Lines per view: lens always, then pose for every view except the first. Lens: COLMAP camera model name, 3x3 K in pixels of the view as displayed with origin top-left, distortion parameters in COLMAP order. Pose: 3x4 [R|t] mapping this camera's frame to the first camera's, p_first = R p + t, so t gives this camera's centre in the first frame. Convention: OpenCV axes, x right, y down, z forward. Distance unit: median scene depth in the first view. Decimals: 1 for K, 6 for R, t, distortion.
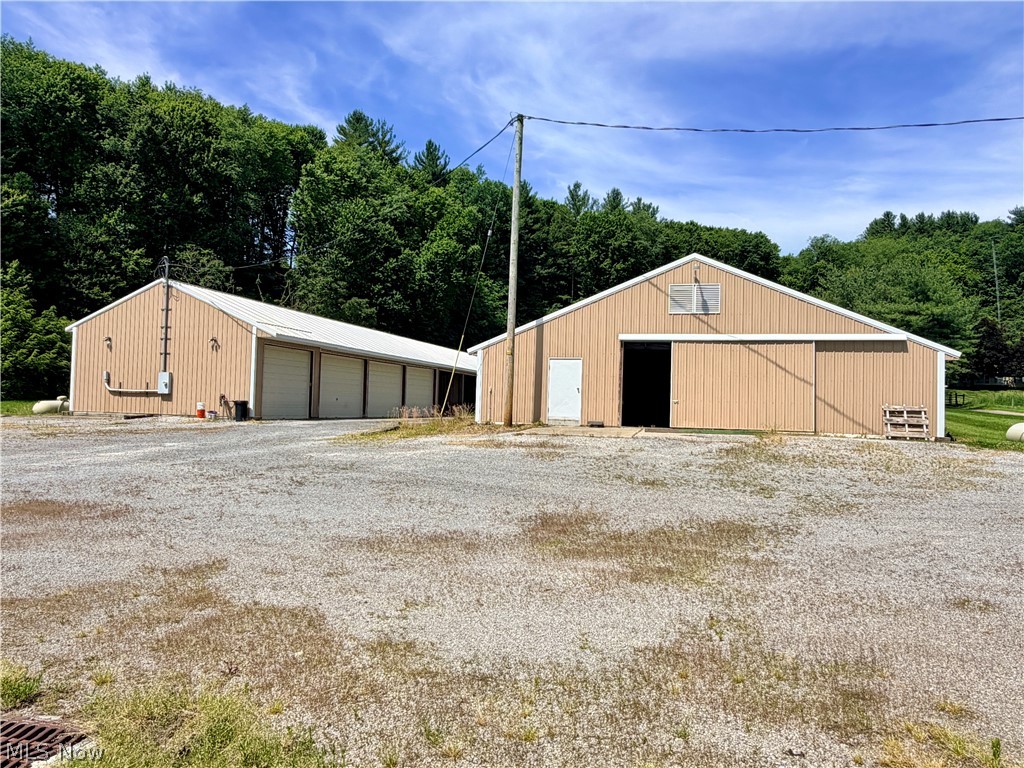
lens RADIAL K [[740.6, 0, 512.0], [0, 740.6, 384.0], [0, 0, 1]] dist [-0.001991, 0.001768]
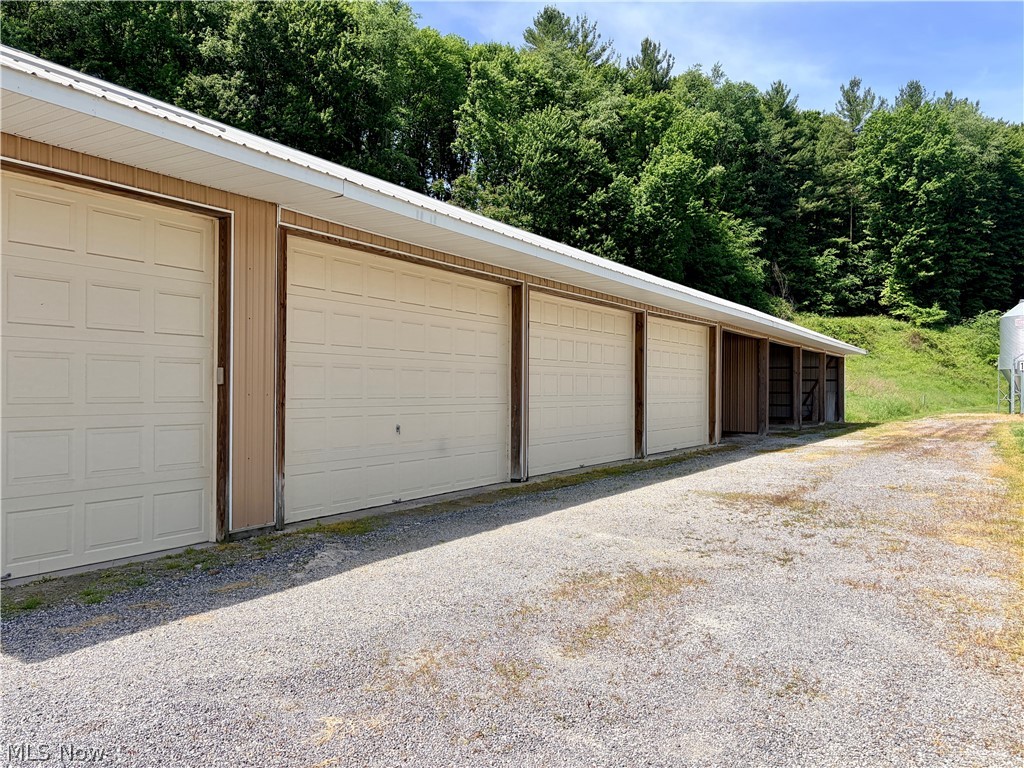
lens RADIAL K [[764.7, 0, 512.0], [0, 764.7, 384.0], [0, 0, 1]] dist [0.032554, -0.007070]
pose [[0.960716, -0.023428, -0.276541, -0.043875], [0.029153, 0.999437, 0.016607, 0.000506], [0.275997, -0.024017, 0.960859, 0.266253]]
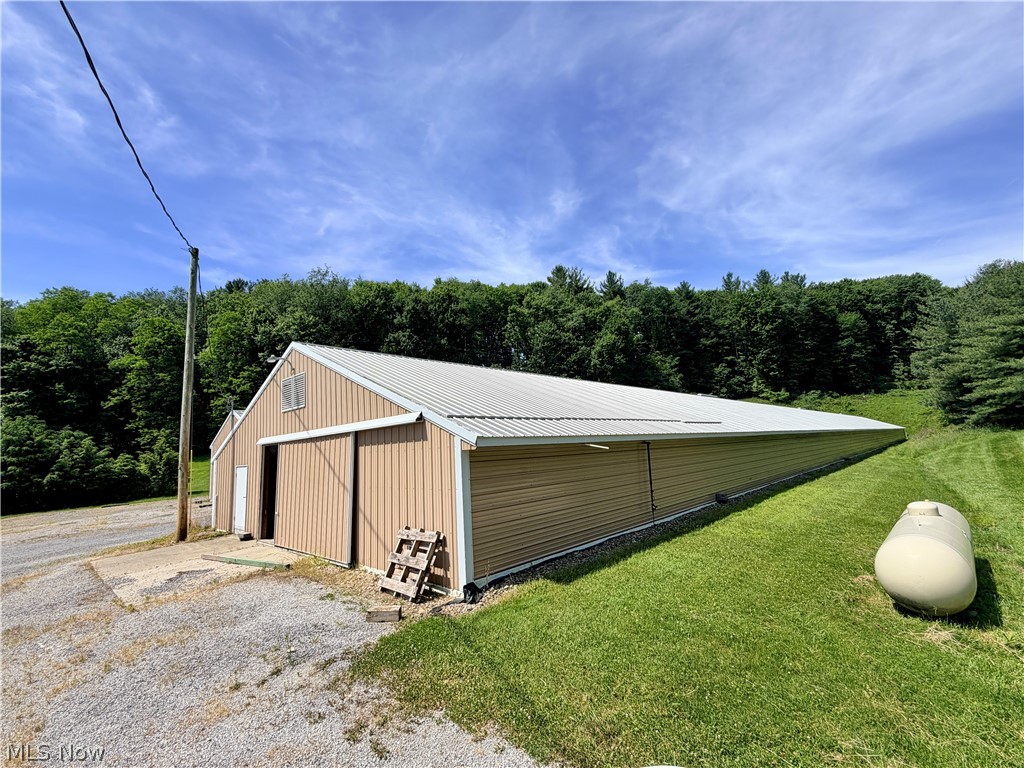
lens RADIAL K [[460.2, 0, 512.0], [0, 460.2, 384.0], [0, 0, 1]] dist [-0.000012, 0.000098]
pose [[0.876376, -0.143654, -0.459704, 0.141090], [0.095847, 0.987410, -0.125837, -0.006420], [0.471994, 0.066219, 0.879112, 0.128784]]
